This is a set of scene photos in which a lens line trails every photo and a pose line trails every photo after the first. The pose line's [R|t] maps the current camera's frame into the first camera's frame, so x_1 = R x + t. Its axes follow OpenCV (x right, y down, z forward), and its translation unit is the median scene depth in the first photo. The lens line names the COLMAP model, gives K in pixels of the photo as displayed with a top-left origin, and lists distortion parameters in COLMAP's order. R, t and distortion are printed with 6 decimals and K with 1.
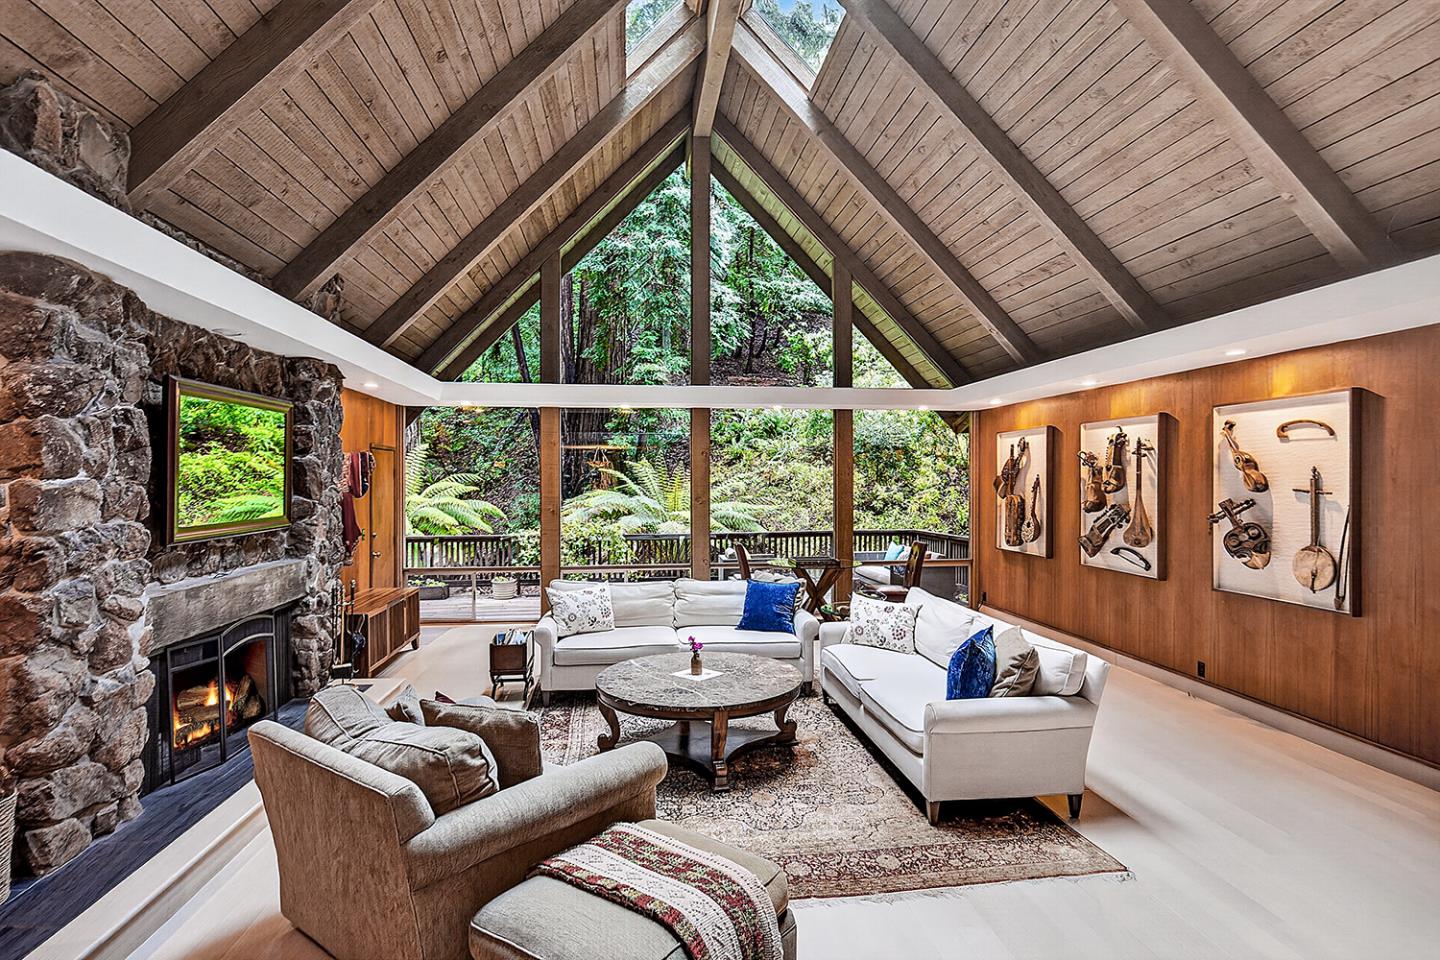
lens RADIAL K [[759.1, 0, 722.8], [0, 759.1, 480.5], [0, 0, 1]] dist [0.000193, 0.000283]
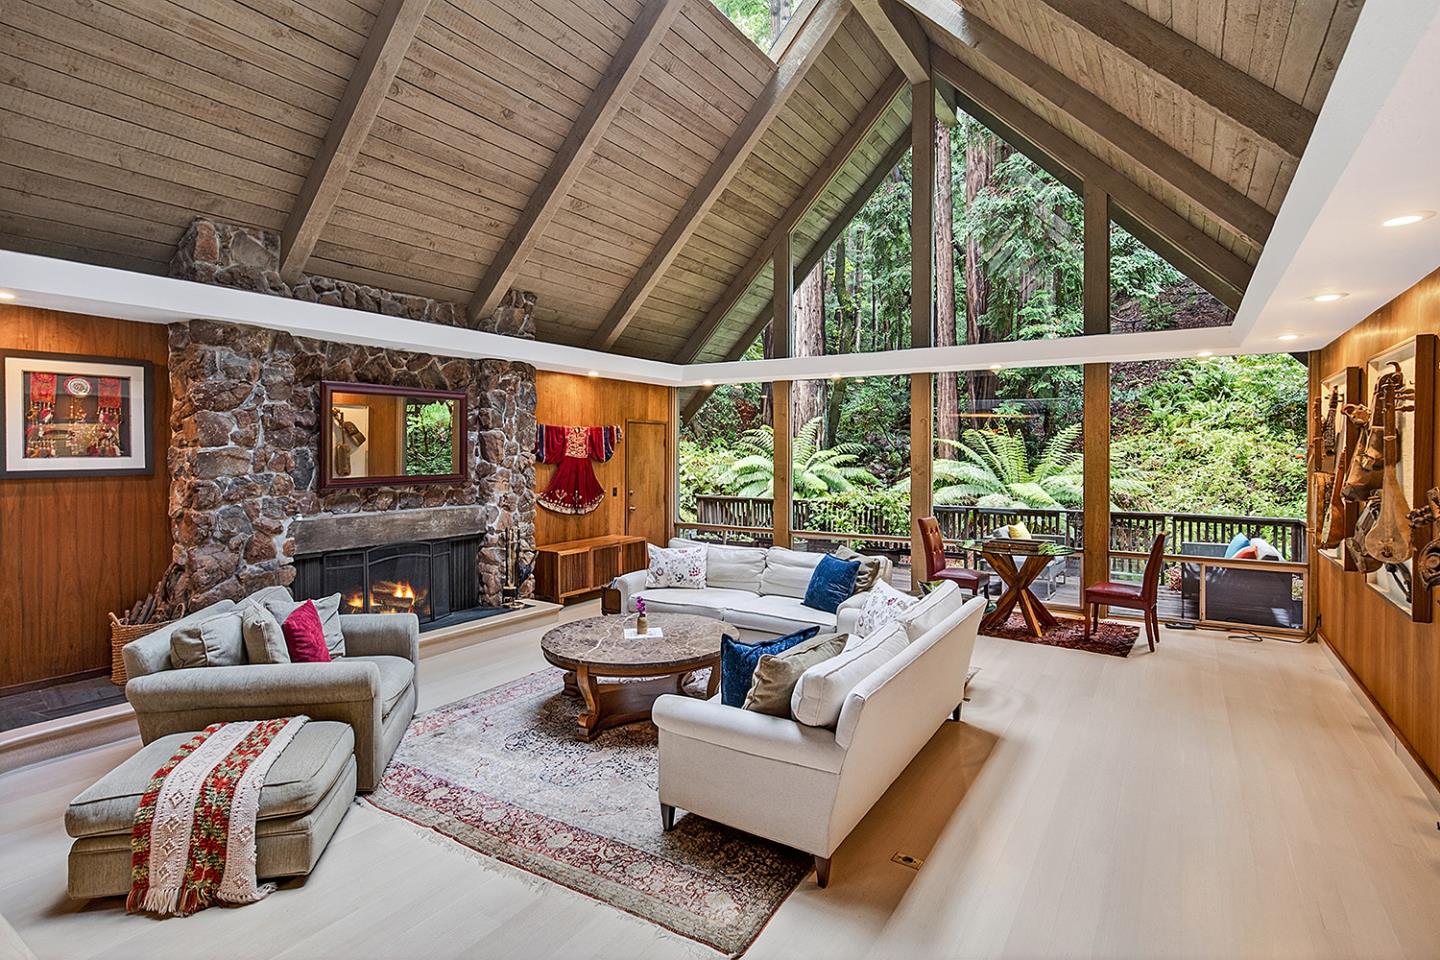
lens RADIAL K [[724.1, 0, 720.8], [0, 724.1, 452.6], [0, 0, 1]] dist [-0.004198, -0.000742]
pose [[0.771794, 0.006064, -0.635844, 0.695068], [-0.003710, 0.999980, 0.005033, -0.000826], [0.635862, -0.001525, 0.771801, 0.298829]]
